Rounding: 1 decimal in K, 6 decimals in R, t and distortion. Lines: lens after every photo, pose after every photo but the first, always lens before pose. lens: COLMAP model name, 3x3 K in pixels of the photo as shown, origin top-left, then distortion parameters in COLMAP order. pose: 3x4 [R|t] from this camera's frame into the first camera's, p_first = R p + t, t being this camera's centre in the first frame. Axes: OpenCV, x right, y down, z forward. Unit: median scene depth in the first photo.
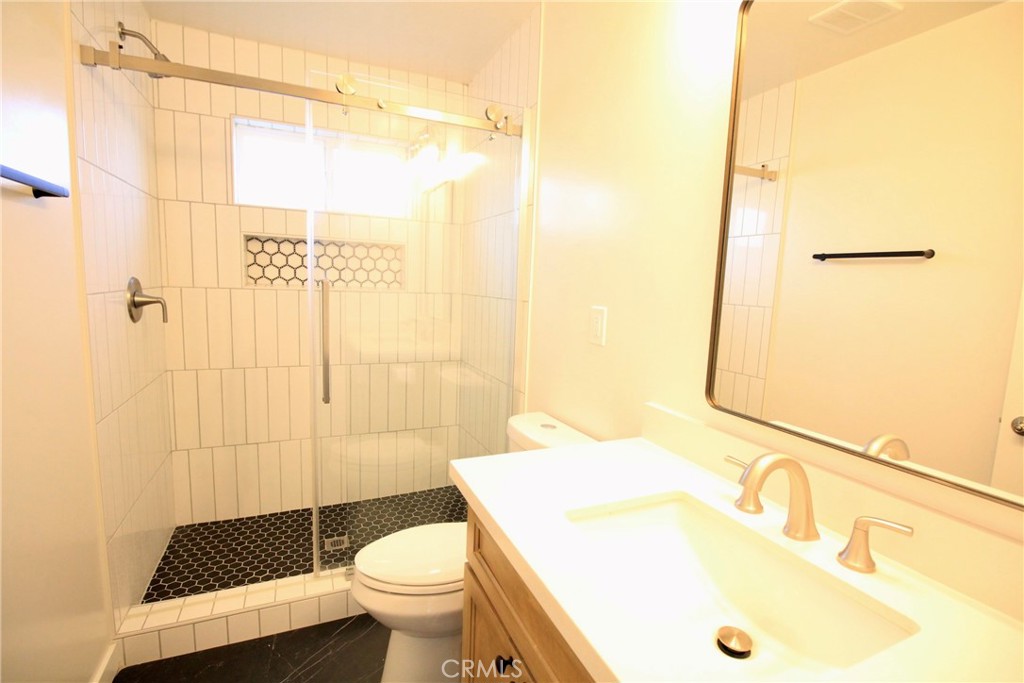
lens RADIAL K [[474.8, 0, 514.8], [0, 474.8, 342.7], [0, 0, 1]] dist [0.001076, -0.015239]
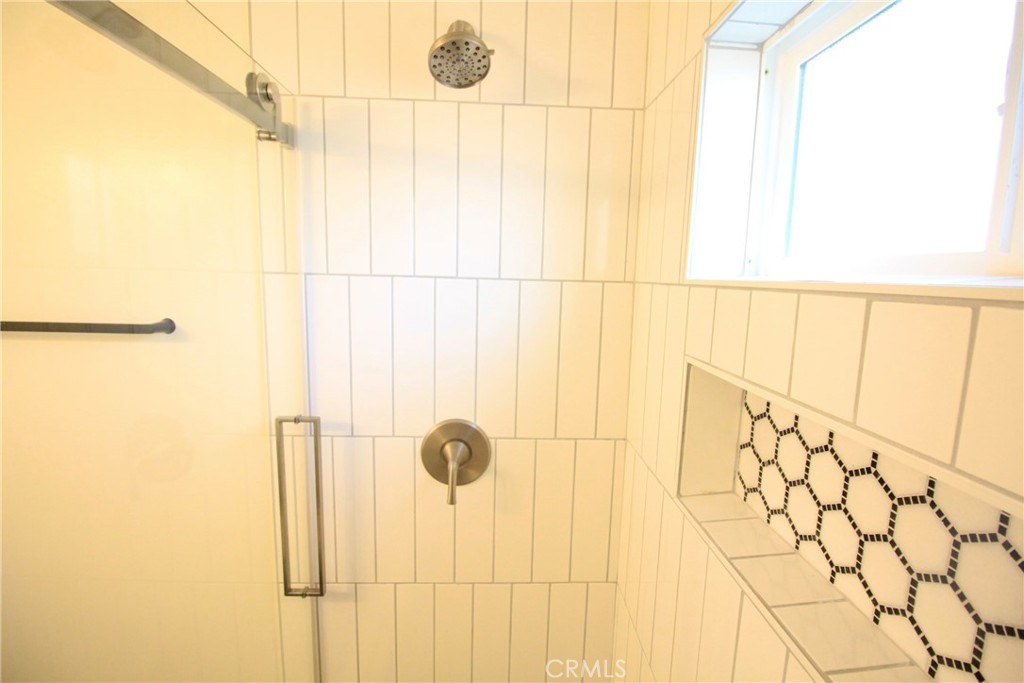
lens RADIAL K [[474.8, 0, 514.8], [0, 474.8, 342.7], [0, 0, 1]] dist [0.001076, -0.015239]
pose [[-0.371022, 0.082908, -0.924916, -0.180434], [-0.160103, 0.975381, 0.151656, -0.261890], [0.914718, 0.204349, -0.348614, 0.948277]]
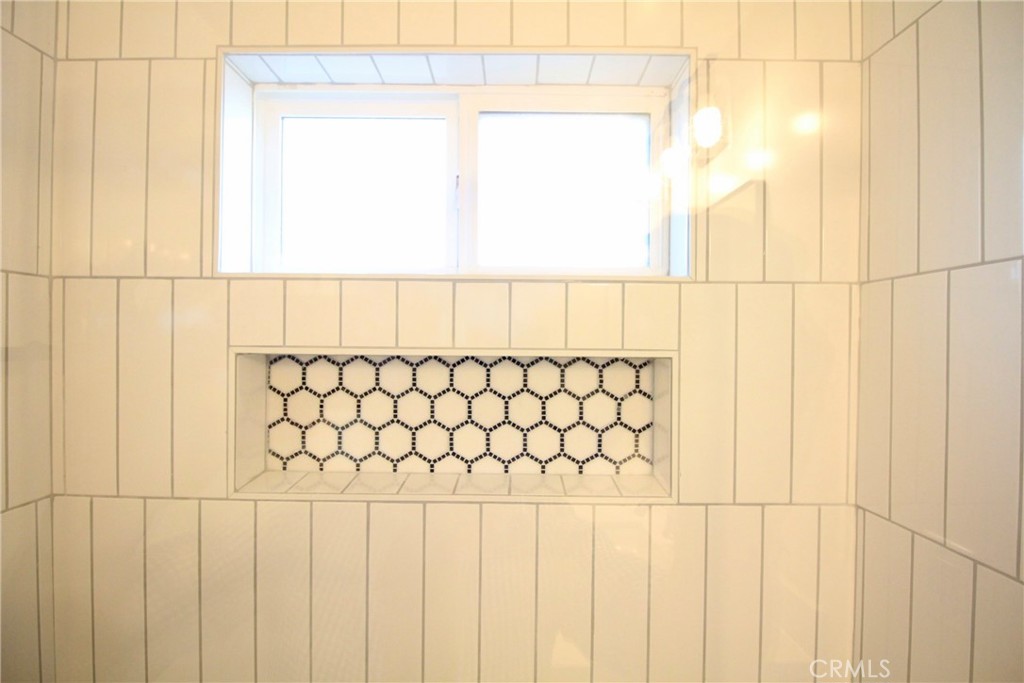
lens RADIAL K [[474.8, 0, 514.8], [0, 474.8, 342.7], [0, 0, 1]] dist [0.001076, -0.015239]
pose [[0.914697, -0.028678, -0.403121, -0.212820], [-0.025615, 0.991360, -0.128647, -0.184192], [0.403327, 0.127999, 0.906059, 0.711485]]
